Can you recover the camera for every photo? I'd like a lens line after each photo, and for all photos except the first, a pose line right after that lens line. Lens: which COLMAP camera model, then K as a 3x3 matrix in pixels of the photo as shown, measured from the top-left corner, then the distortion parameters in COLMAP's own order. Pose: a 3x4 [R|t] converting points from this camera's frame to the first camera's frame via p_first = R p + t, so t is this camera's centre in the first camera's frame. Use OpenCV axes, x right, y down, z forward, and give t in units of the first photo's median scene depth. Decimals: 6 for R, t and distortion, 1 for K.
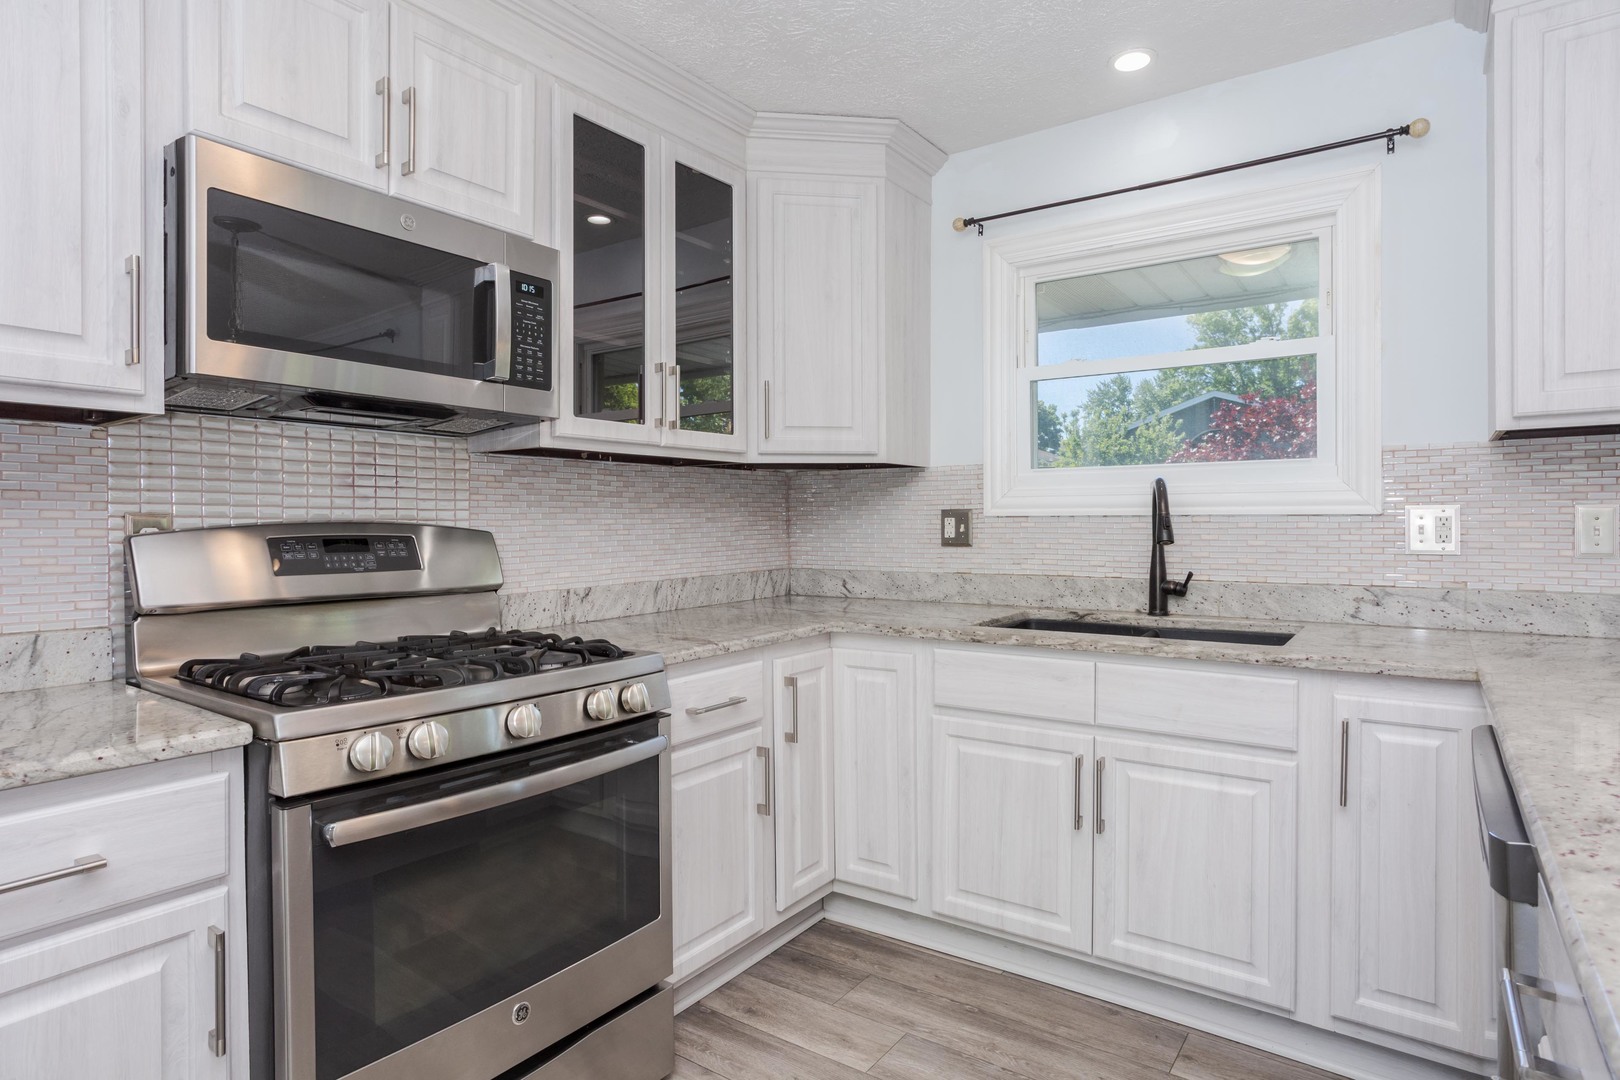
lens RADIAL K [[855.0, 0, 806.8], [0, 855.0, 531.9], [0, 0, 1]] dist [-0.063804, 0.040184]
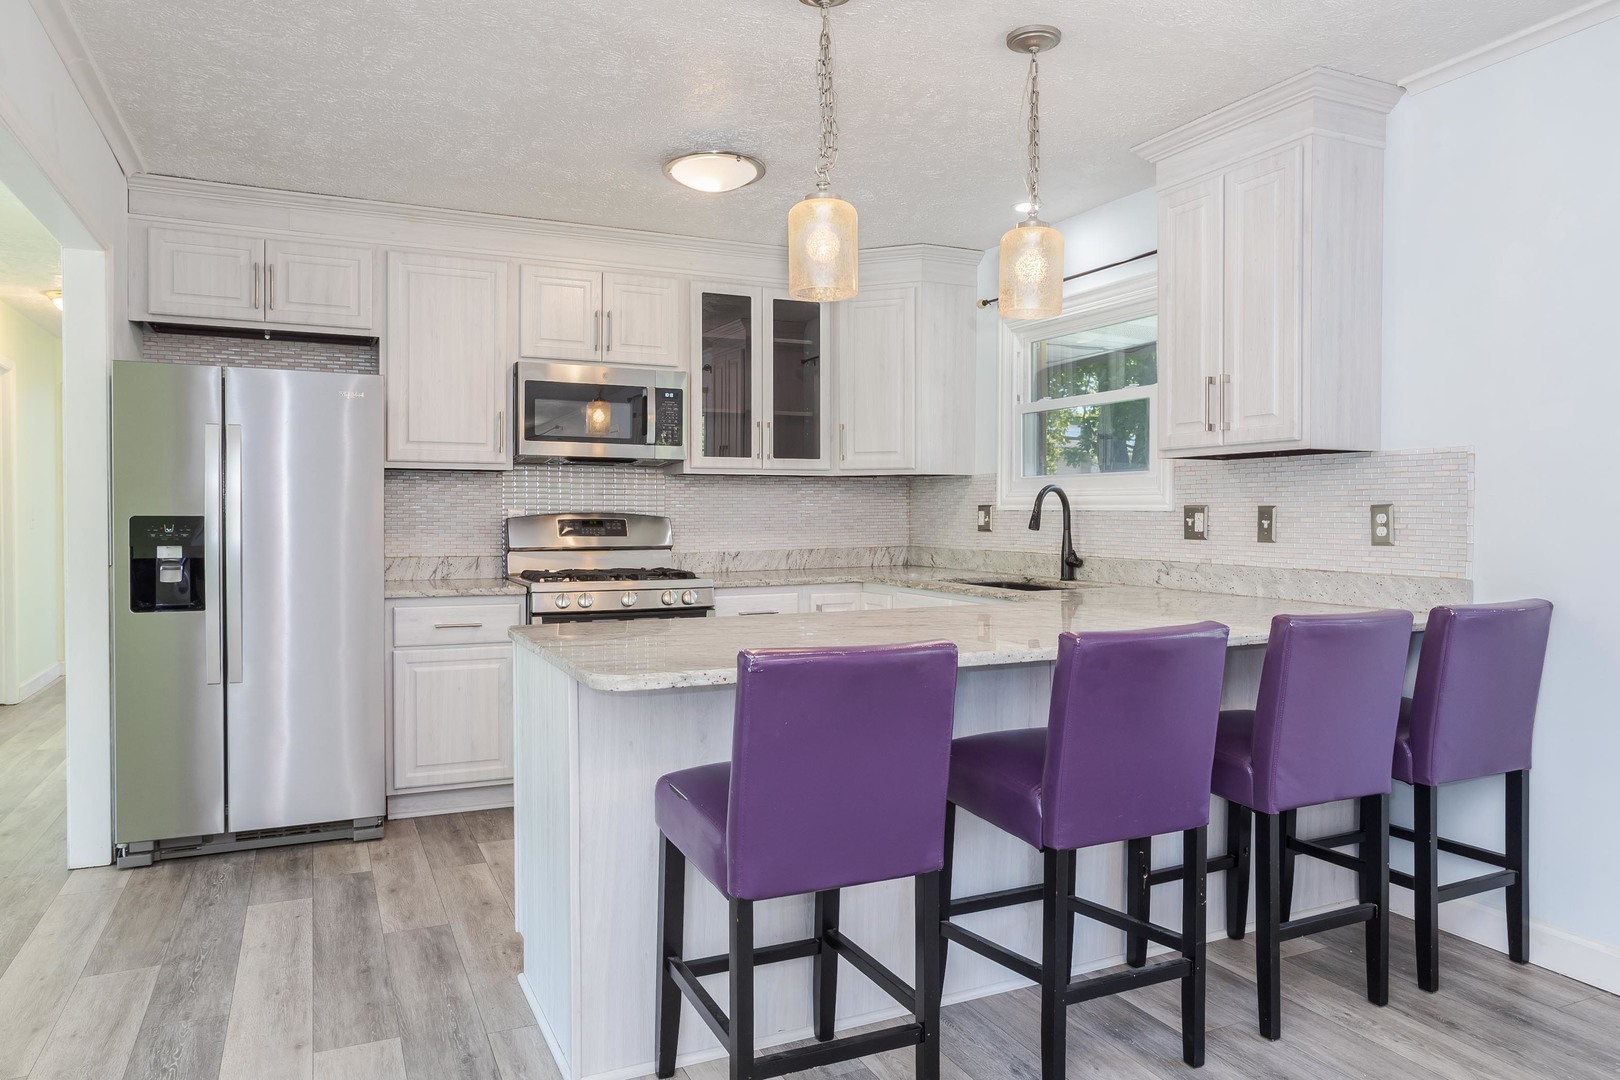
lens RADIAL K [[1060.3, 0, 810.0], [0, 1060.3, 540.0], [0, 0, 1]] dist [-0.007012, 0.003760]
pose [[0.870092, 0.019111, -0.492518, 1.017737], [-0.010205, 0.999732, 0.020766, -0.003086], [0.492783, -0.013042, 0.870054, -0.861474]]
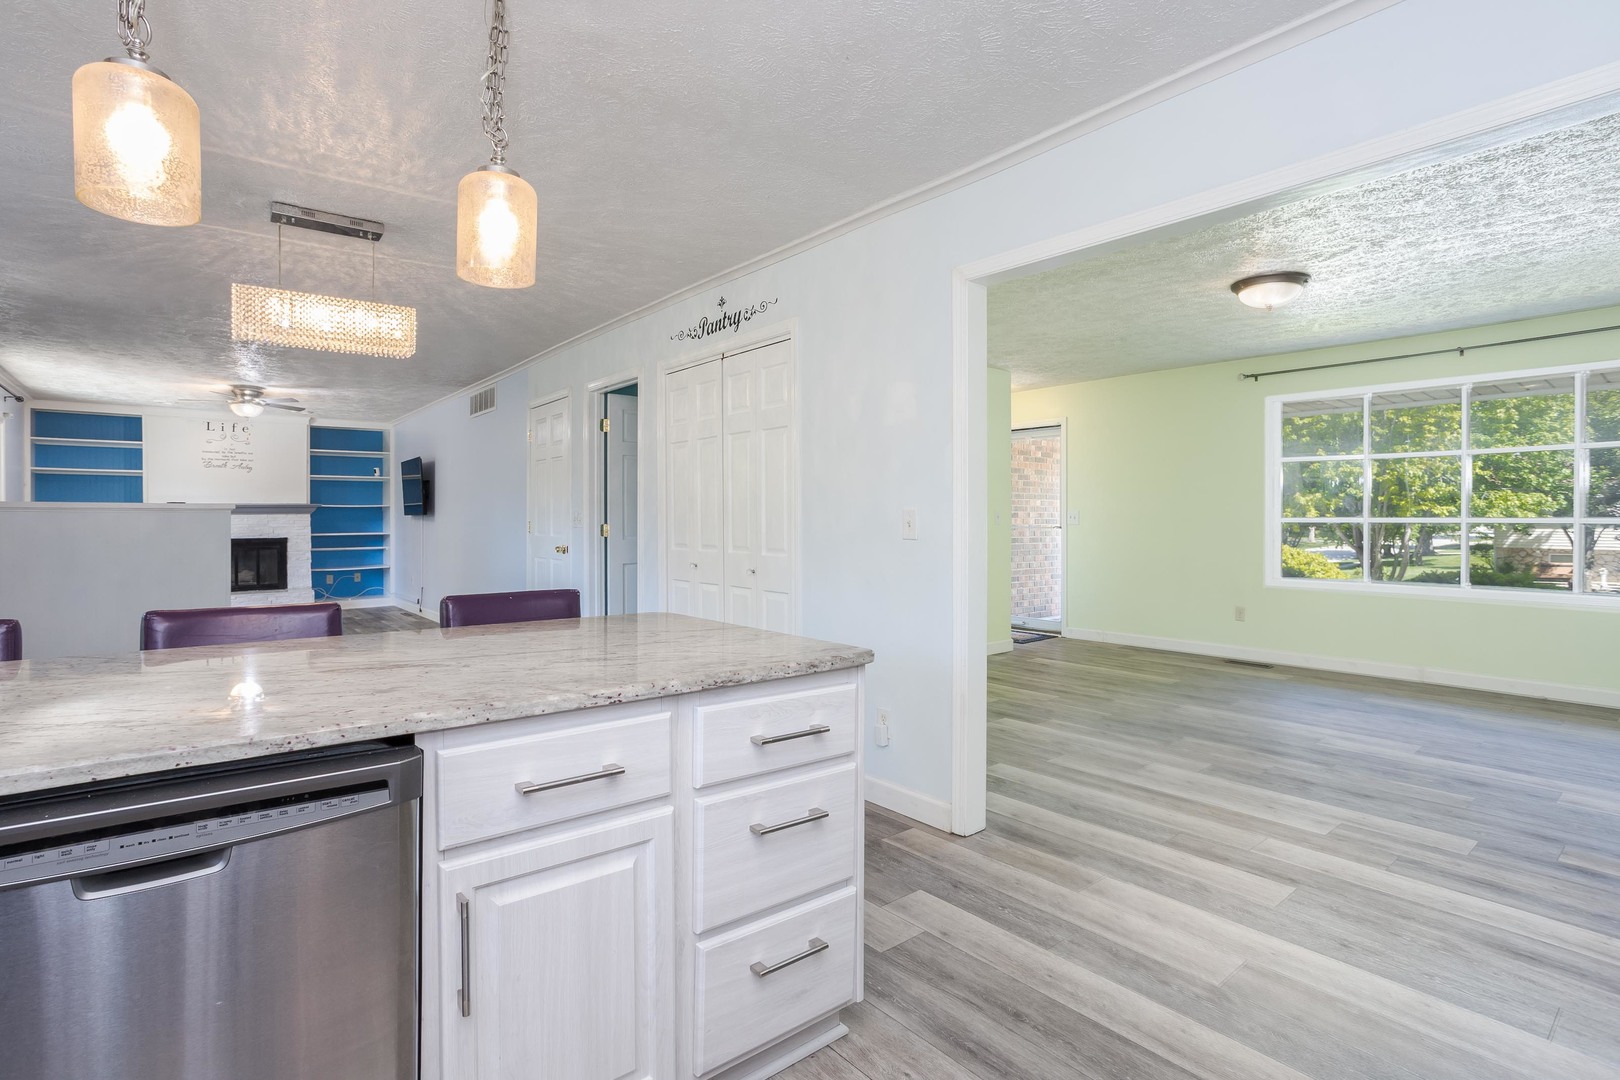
lens RADIAL K [[790.5, 0, 820.0], [0, 790.5, 530.7], [0, 0, 1]] dist [-0.001170, 0.017472]
pose [[-0.971807, 0.002306, 0.235766, -0.046929], [0.007982, 0.999701, 0.023122, -0.007871], [-0.235643, 0.024352, -0.971535, 0.837480]]
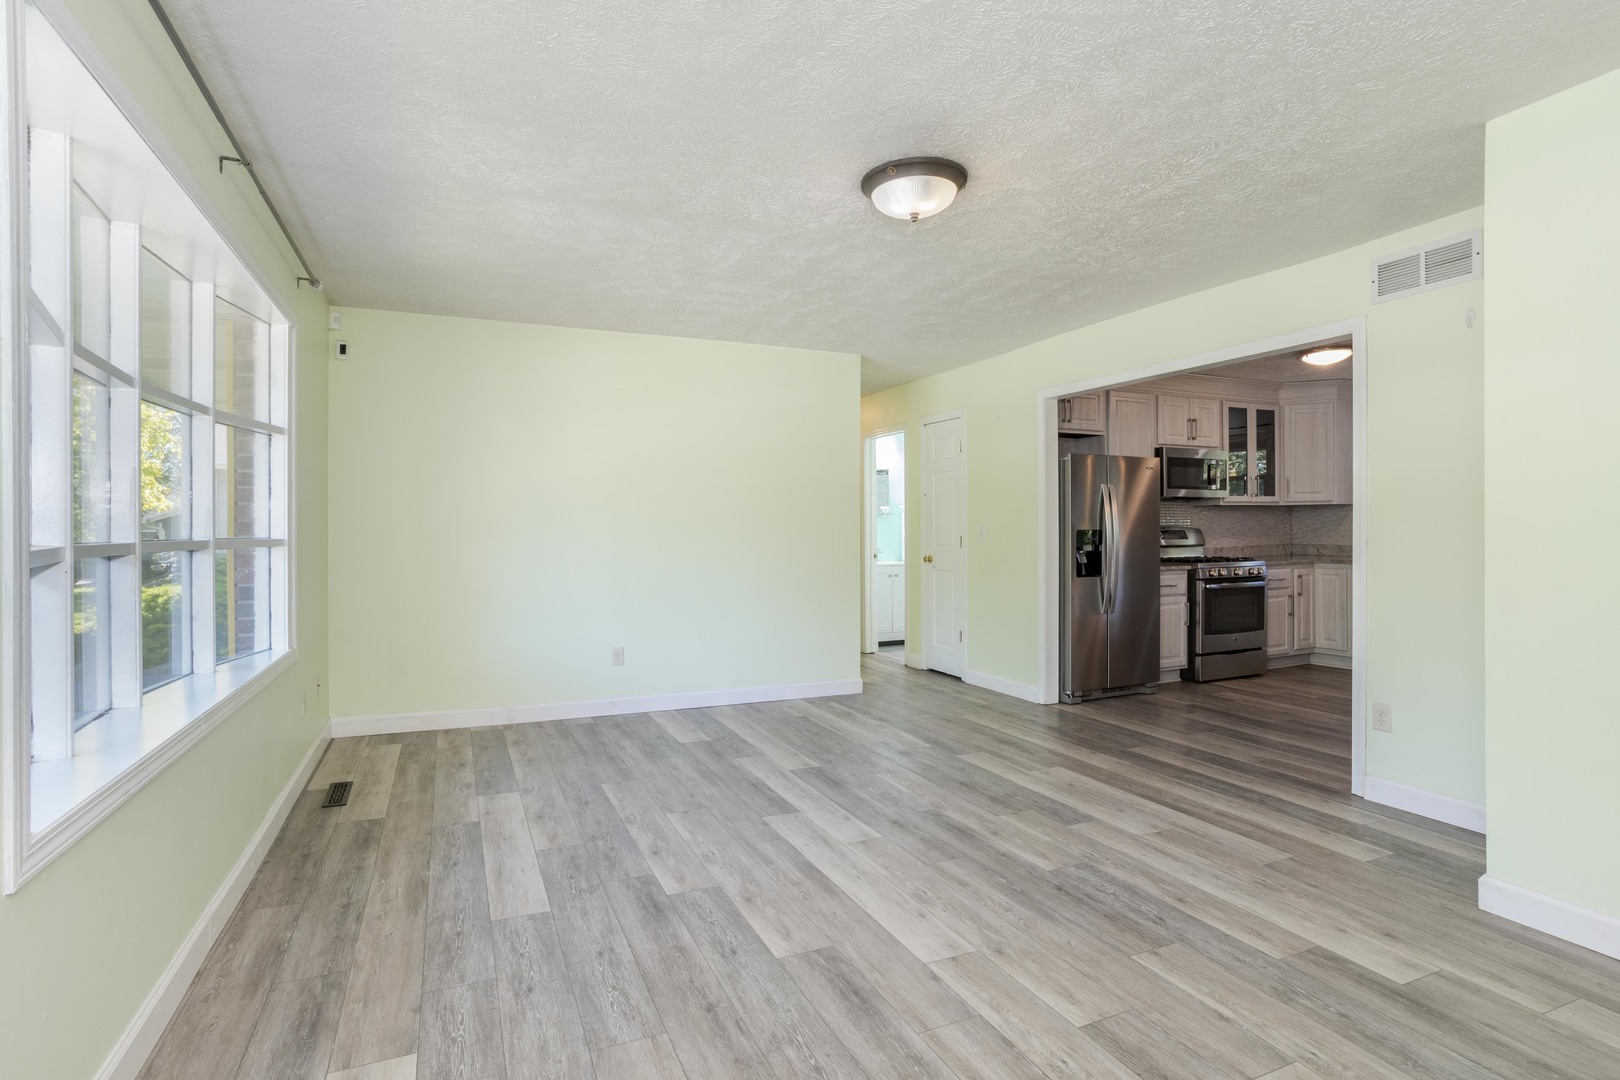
lens RADIAL K [[782.2, 0, 779.8], [0, 782.2, 531.3], [0, 0, 1]] dist [-0.058611, 0.032765]
pose [[0.852543, 0.000127, -0.522657, -0.181176], [-0.000725, 0.999999, -0.000940, 0.012474], [0.522657, 0.001181, 0.852542, -2.468688]]
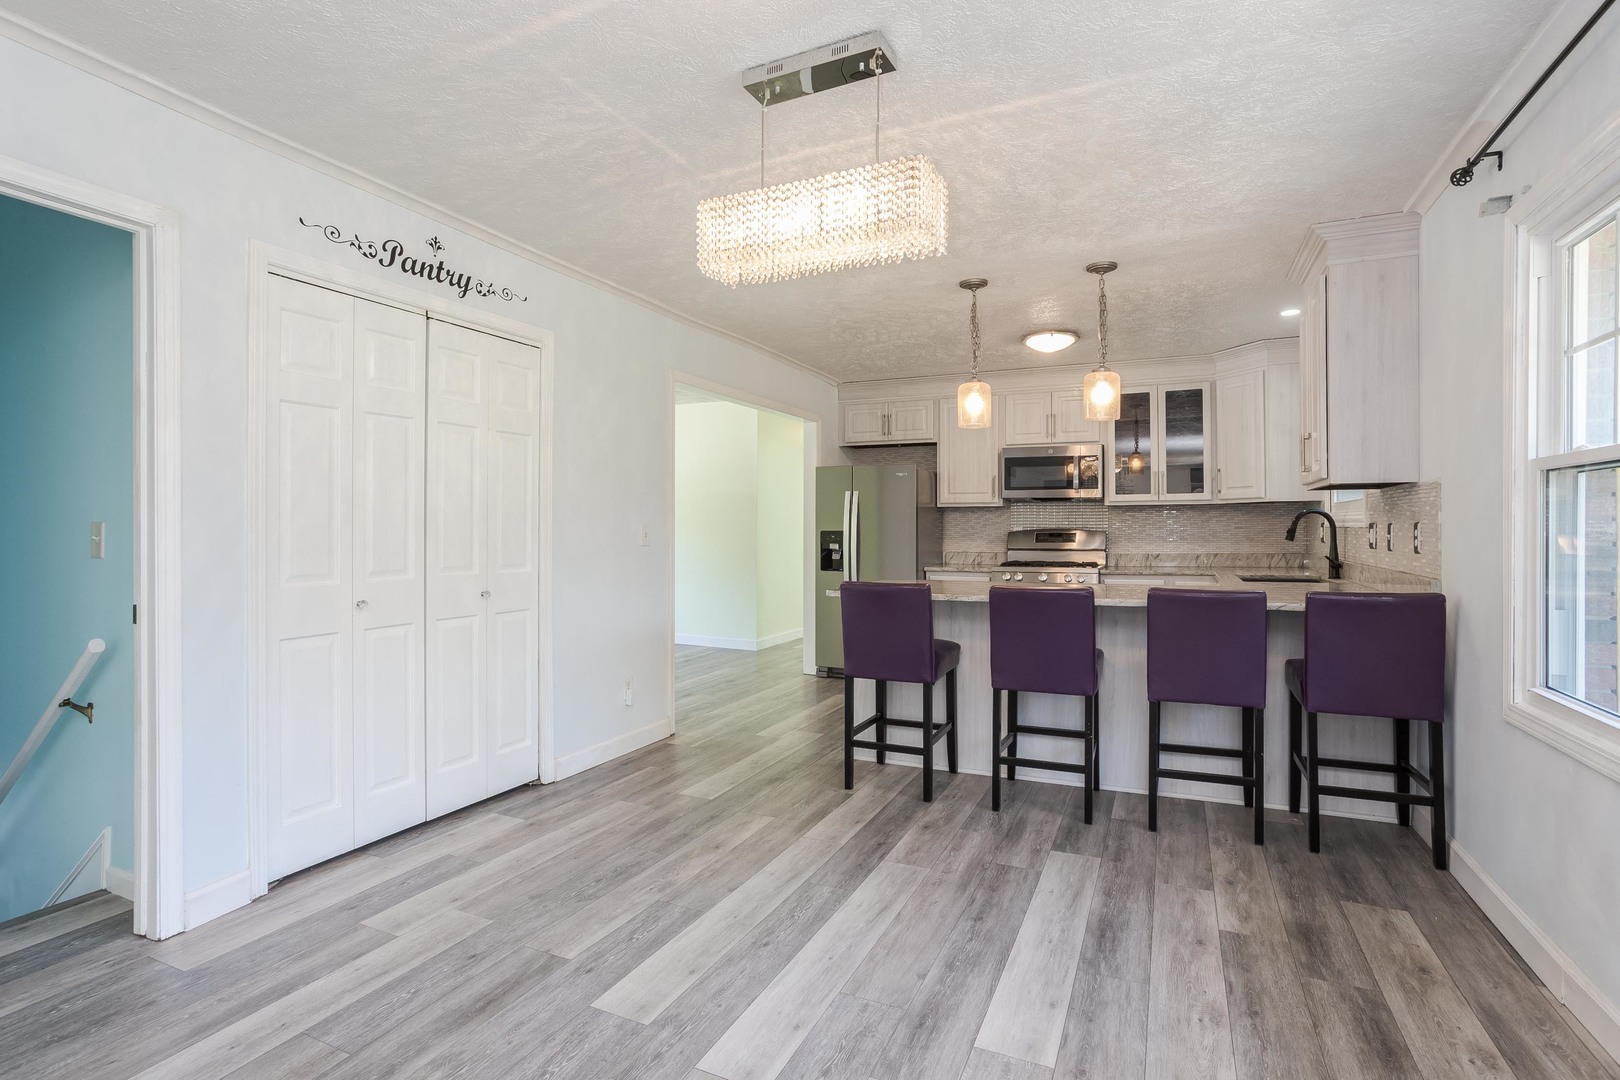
lens RADIAL K [[788.5, 0, 815.6], [0, 788.5, 529.7], [0, 0, 1]] dist [-0.048940, 0.033397]
pose [[0.189210, 0.005636, -0.981921, 2.134723], [-0.008345, 0.999957, 0.004132, -0.011973], [0.981901, 0.007412, 0.189249, -0.553121]]
